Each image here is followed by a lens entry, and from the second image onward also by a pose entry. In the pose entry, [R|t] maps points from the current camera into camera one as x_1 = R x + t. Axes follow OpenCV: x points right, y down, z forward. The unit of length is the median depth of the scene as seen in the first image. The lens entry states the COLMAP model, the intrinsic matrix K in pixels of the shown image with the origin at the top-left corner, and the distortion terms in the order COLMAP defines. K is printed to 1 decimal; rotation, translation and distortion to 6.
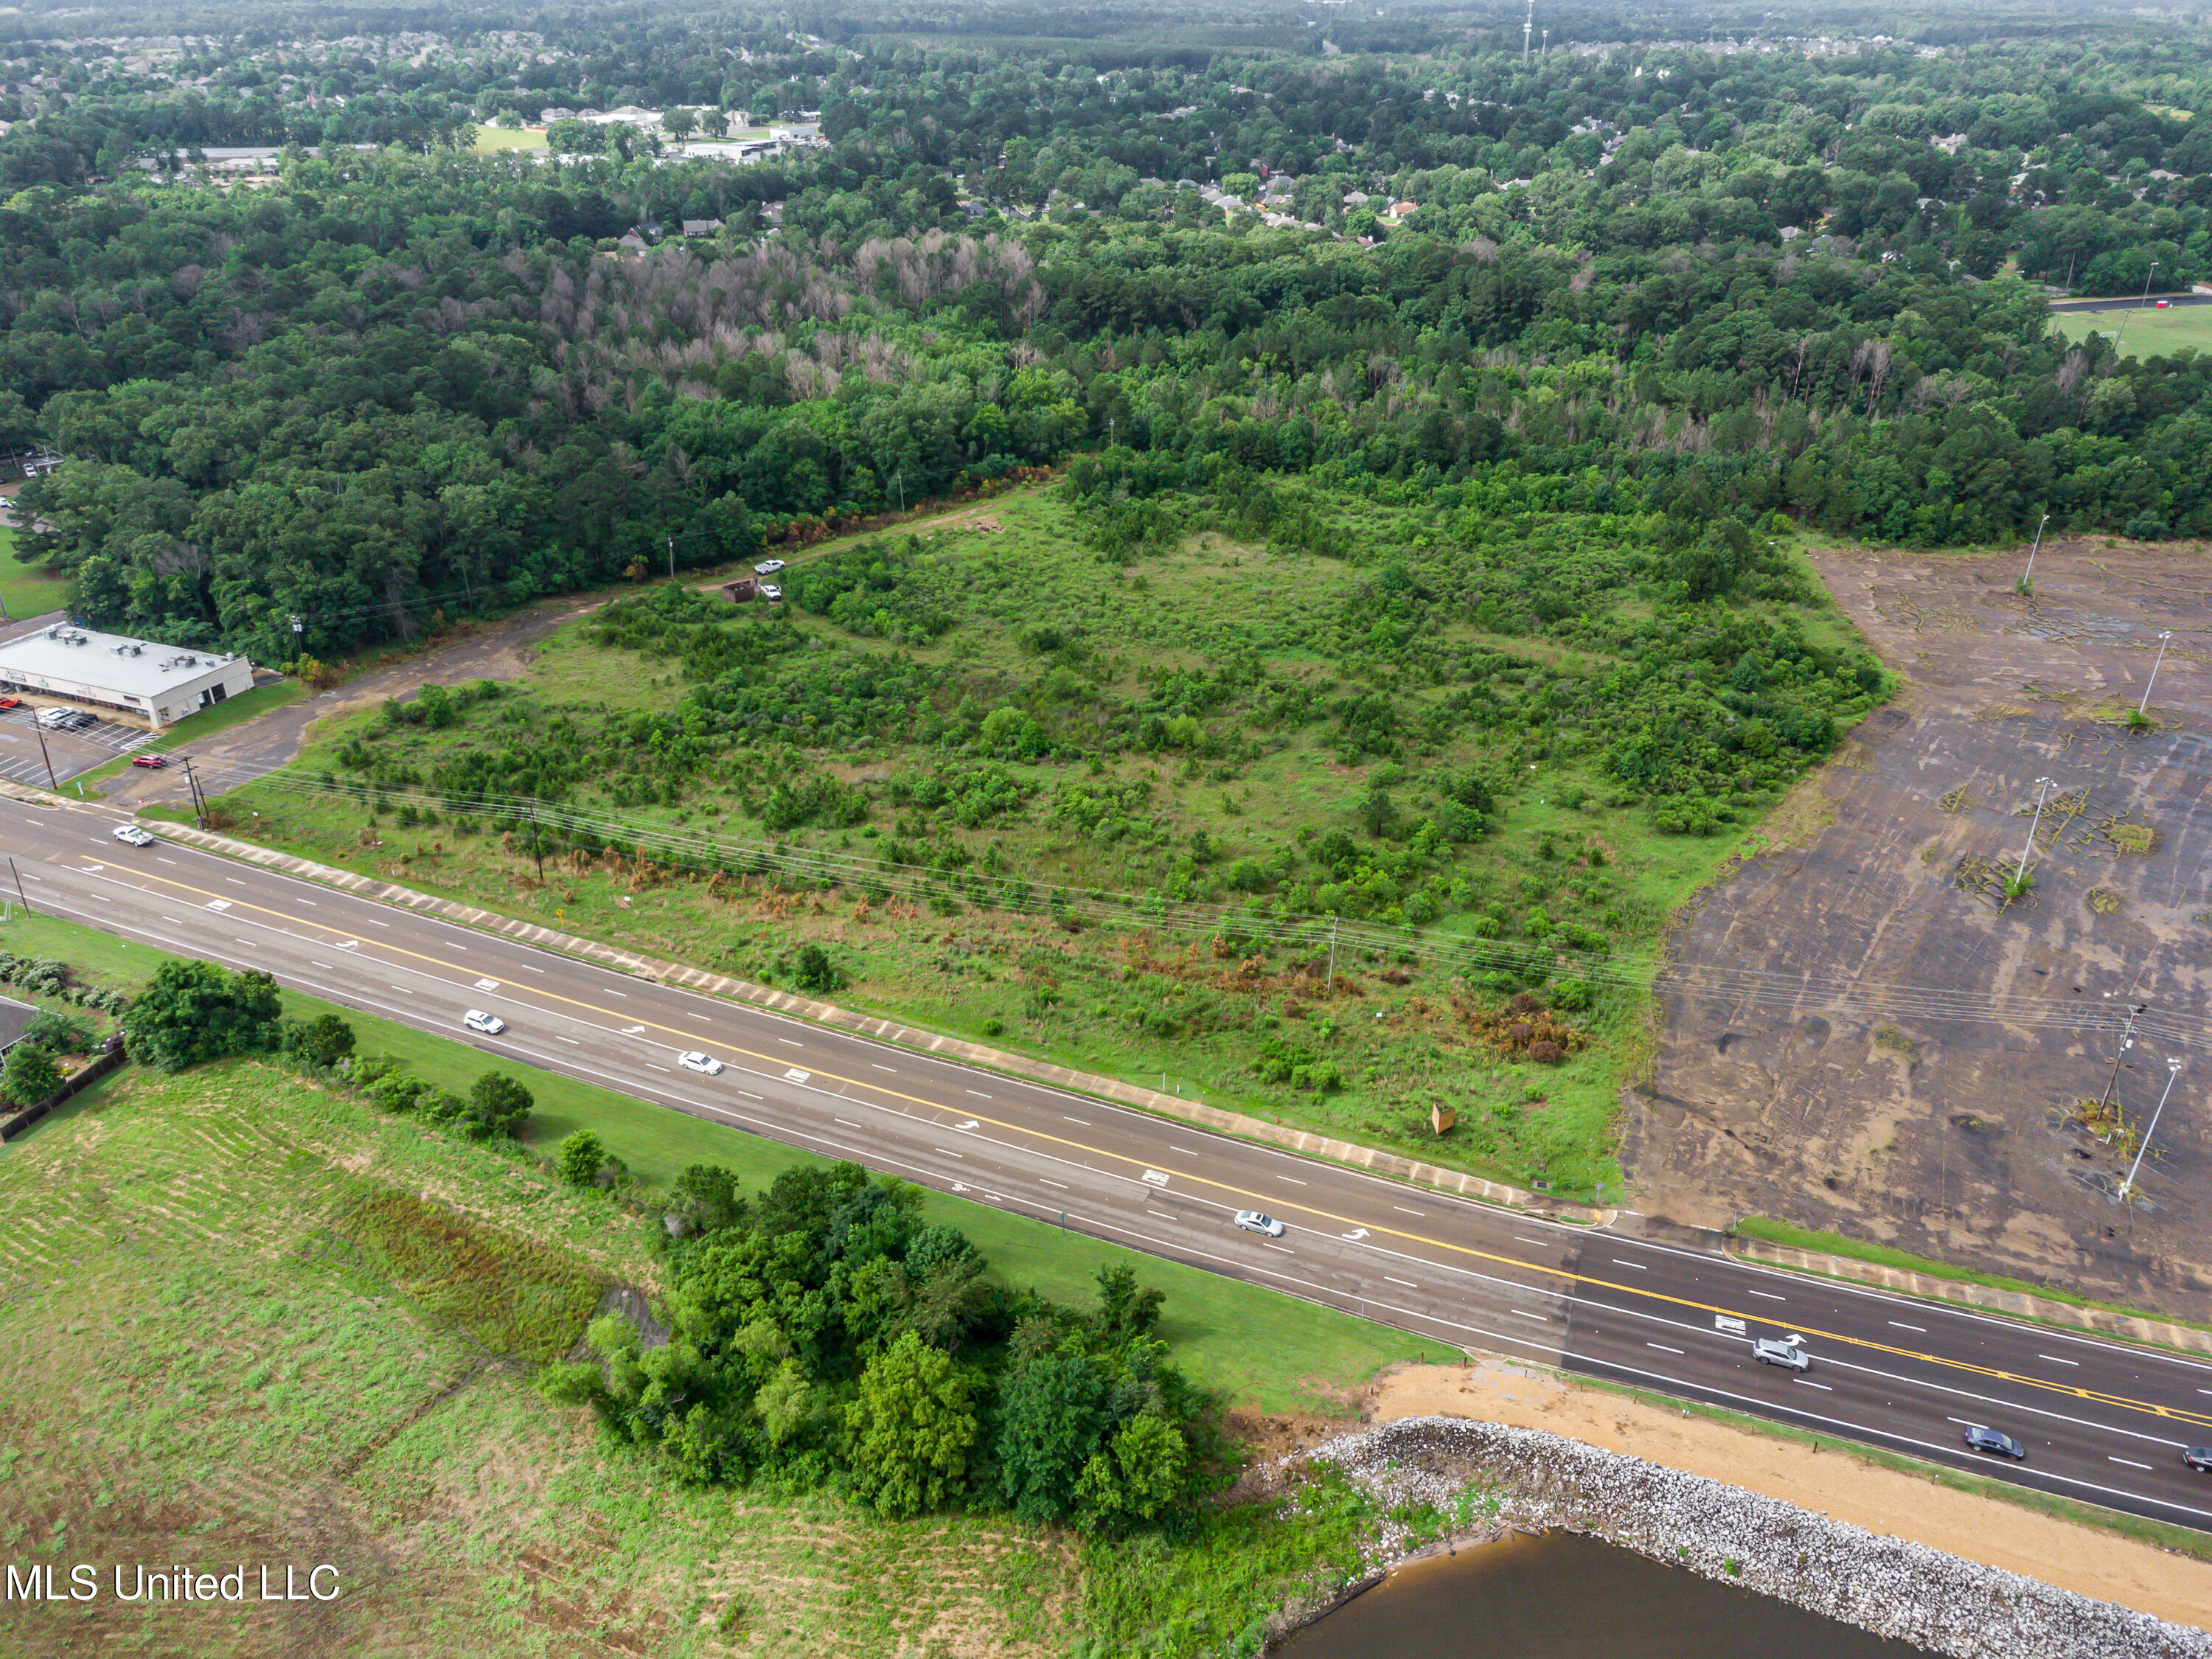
lens RADIAL K [[1650.6, 0, 1105.0], [0, 1650.6, 831.7], [0, 0, 1]] dist [0.011053, 0.009702]
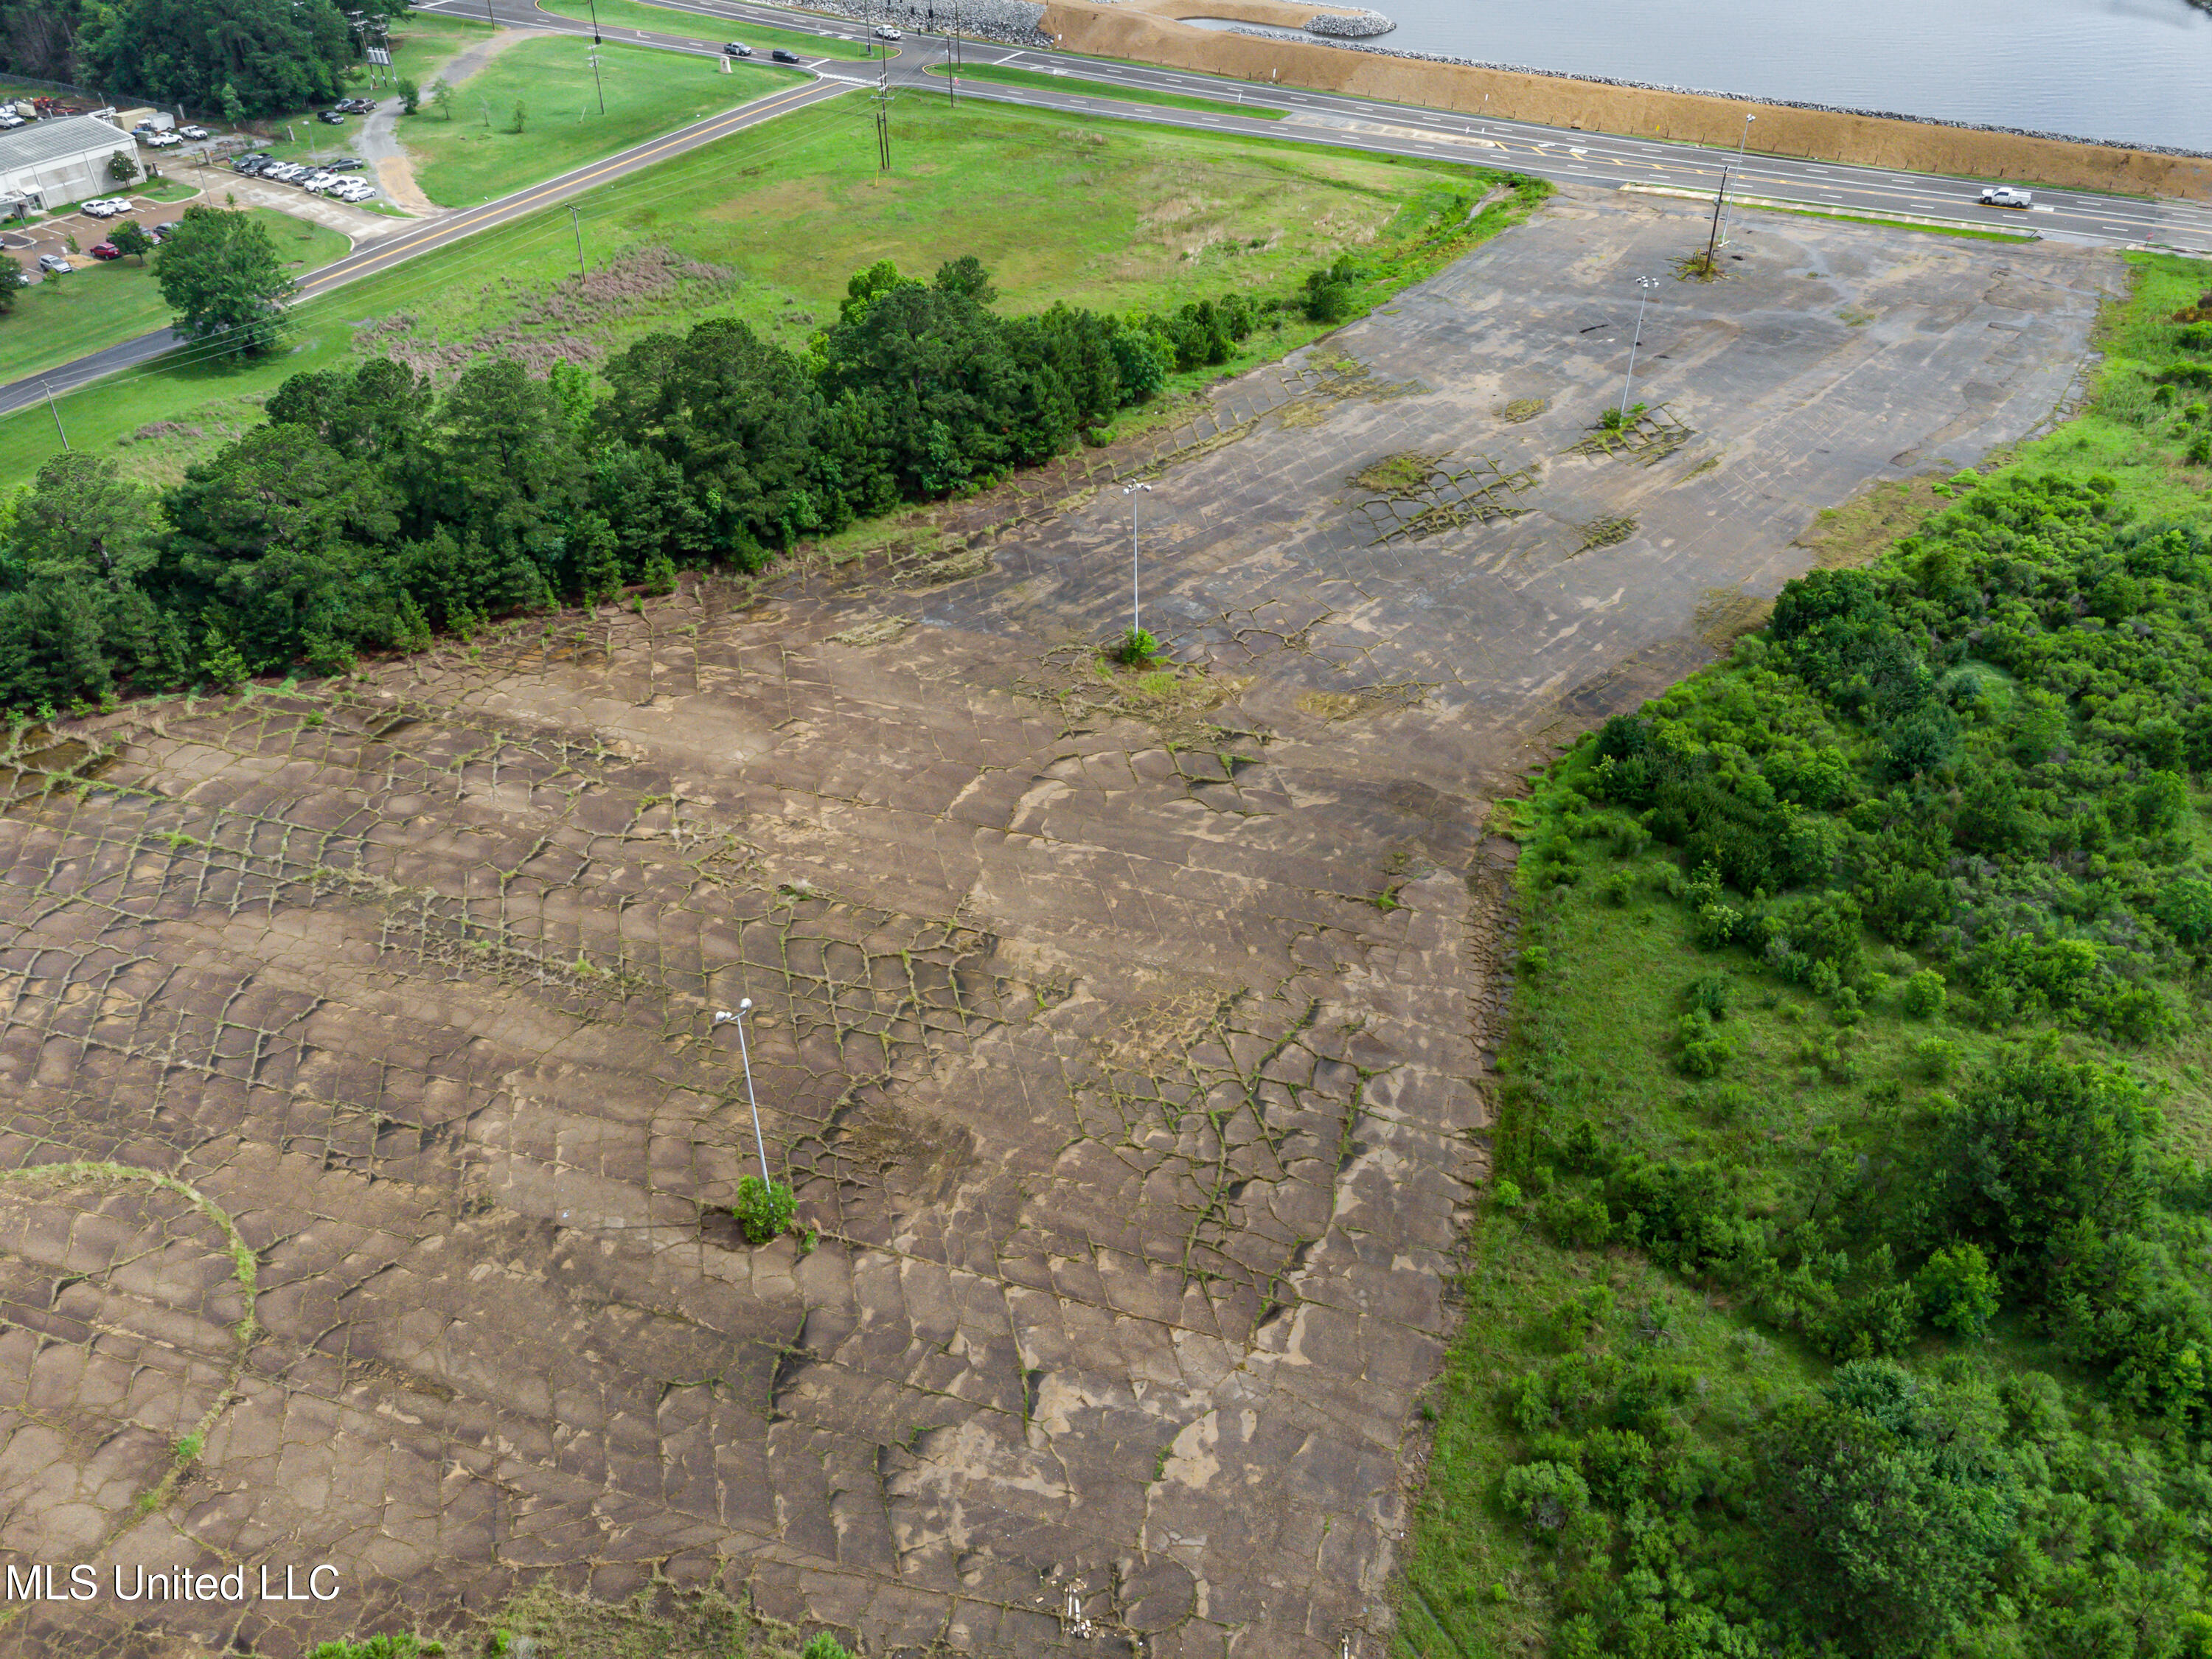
lens RADIAL K [[1650.6, 0, 1106.0], [0, 1650.6, 825.9], [0, 0, 1]] dist [0.011053, 0.009702]
pose [[-0.989790, -0.091324, 0.109429, 0.623312], [0.061269, 0.420587, 0.905181, -0.560582], [-0.128689, 0.902644, -0.410697, 1.384161]]
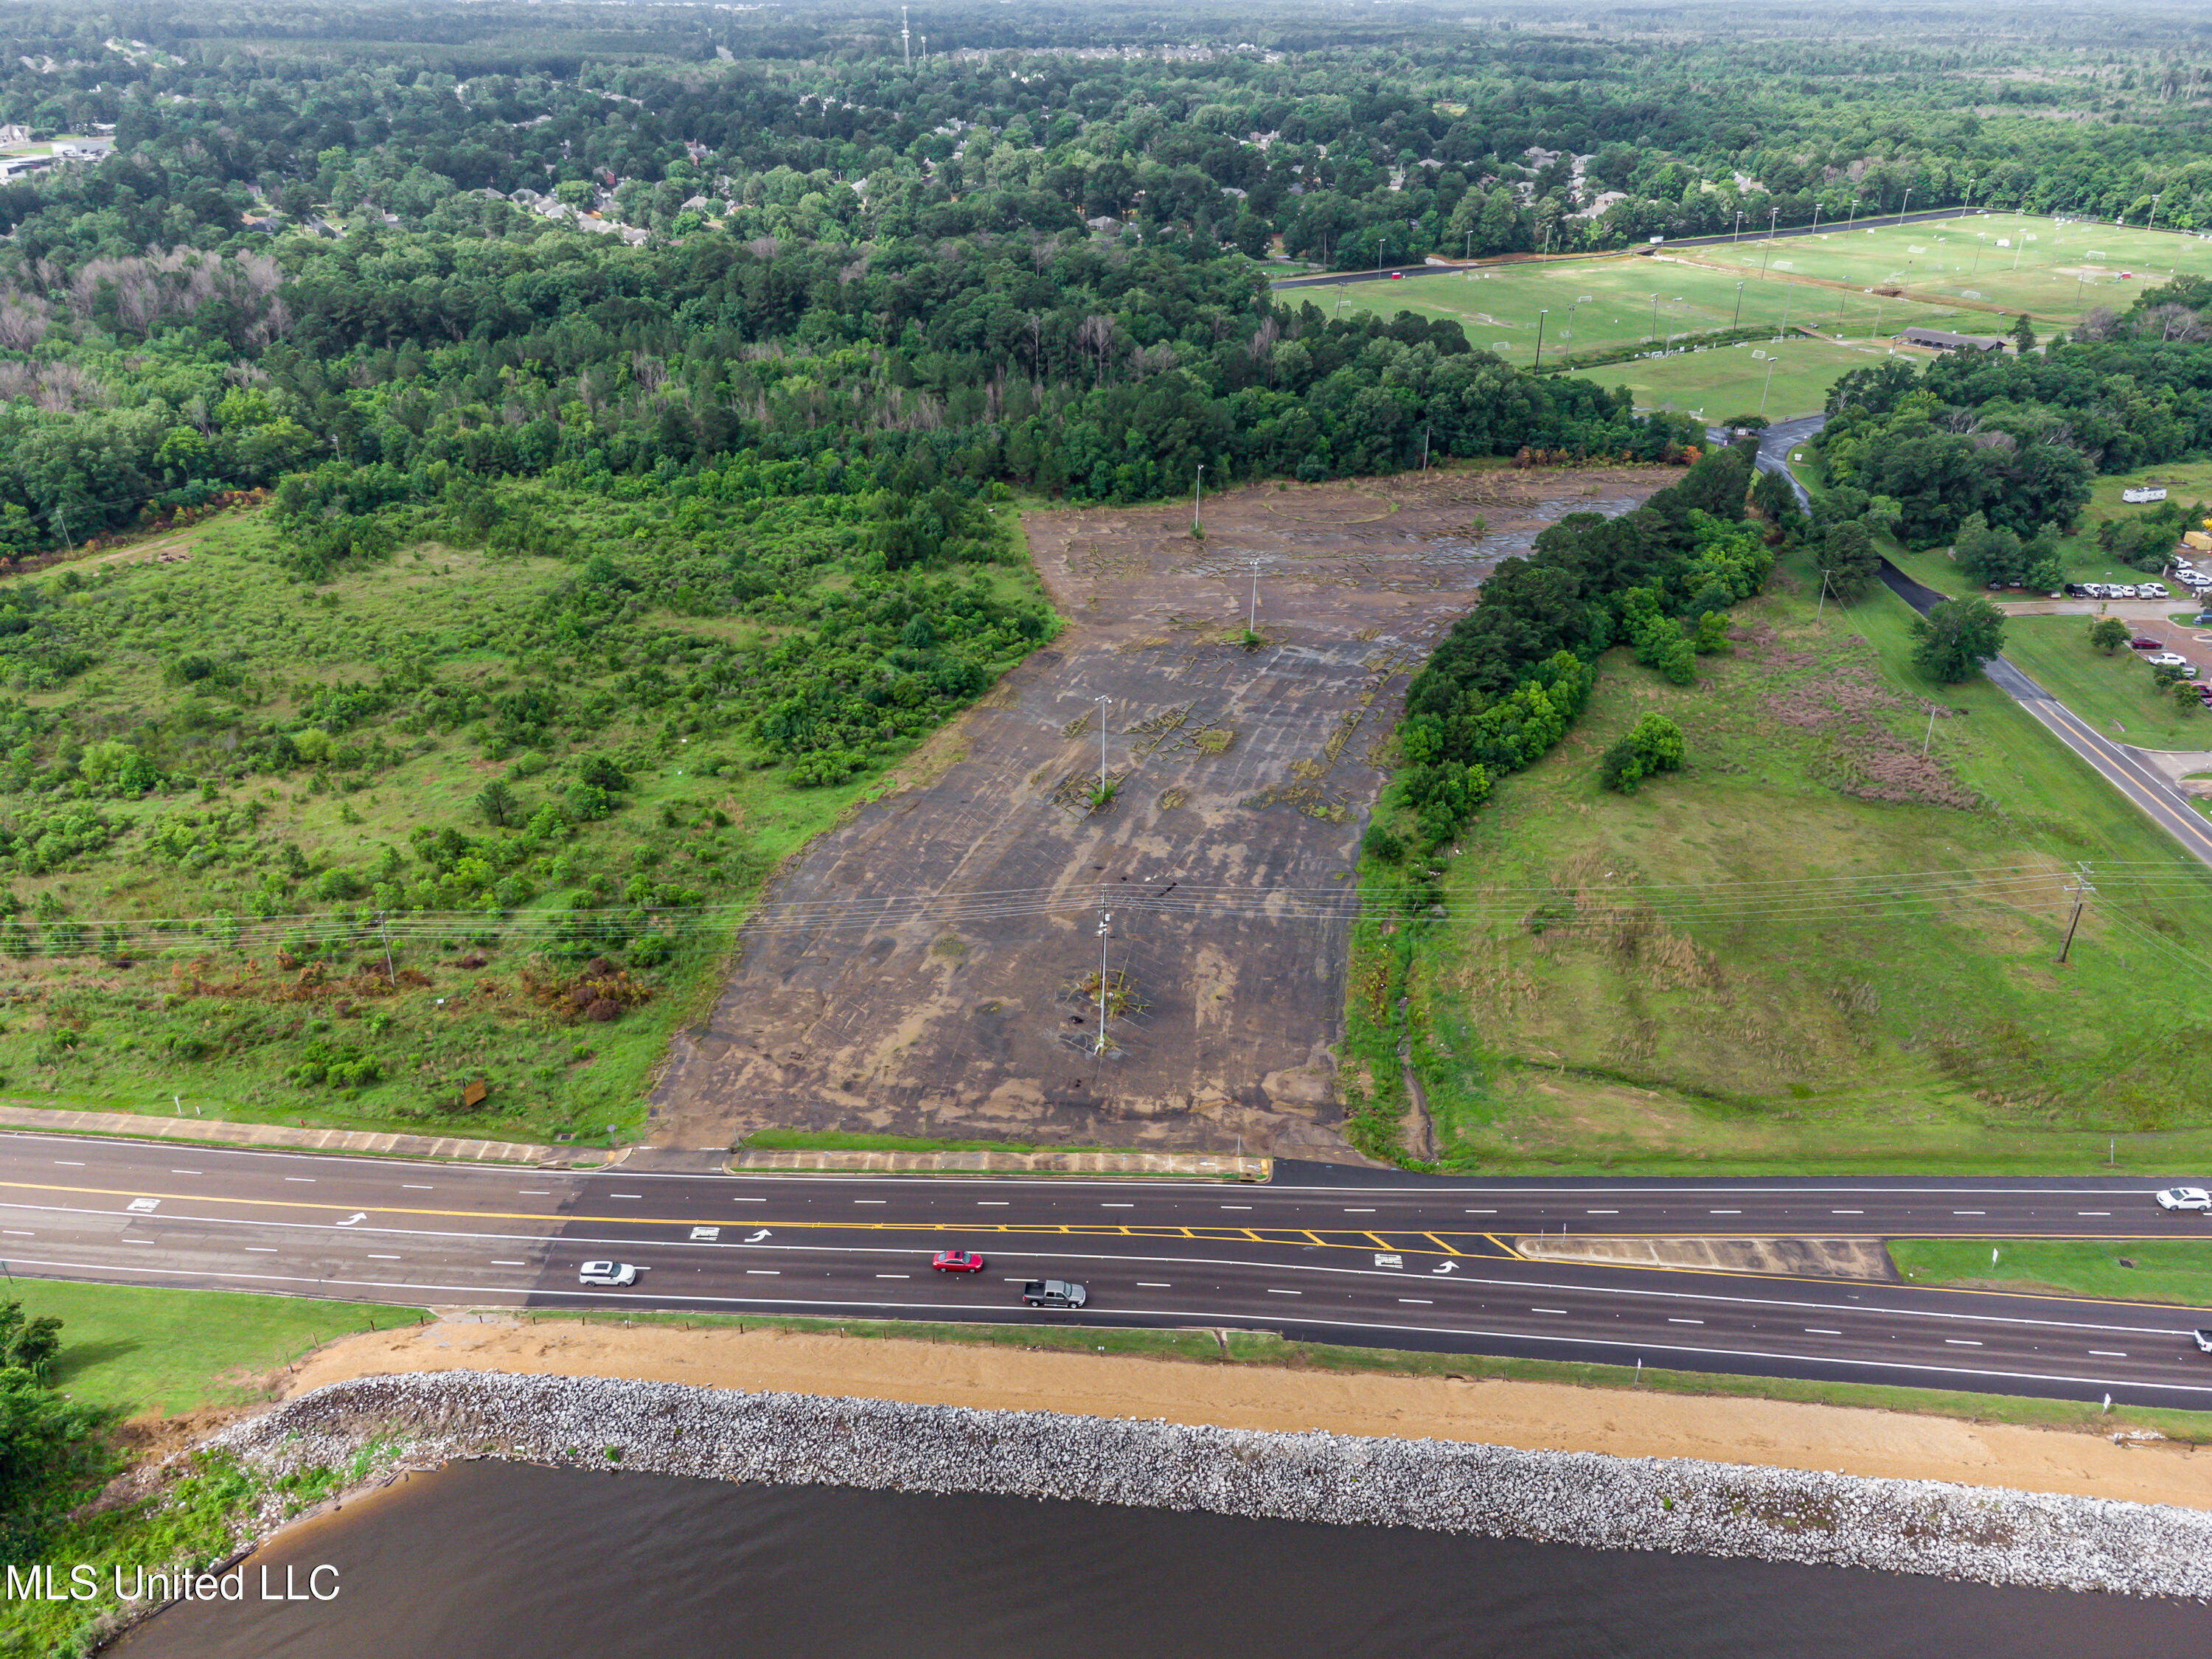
lens RADIAL K [[1650.6, 0, 1105.2], [0, 1650.6, 834.9], [0, 0, 1]] dist [0.011053, 0.009702]
pose [[0.954192, -0.133854, 0.267585, 0.227656], [0.134504, 0.990784, 0.015988, 0.037901], [-0.267259, 0.020736, 0.963402, -0.059562]]
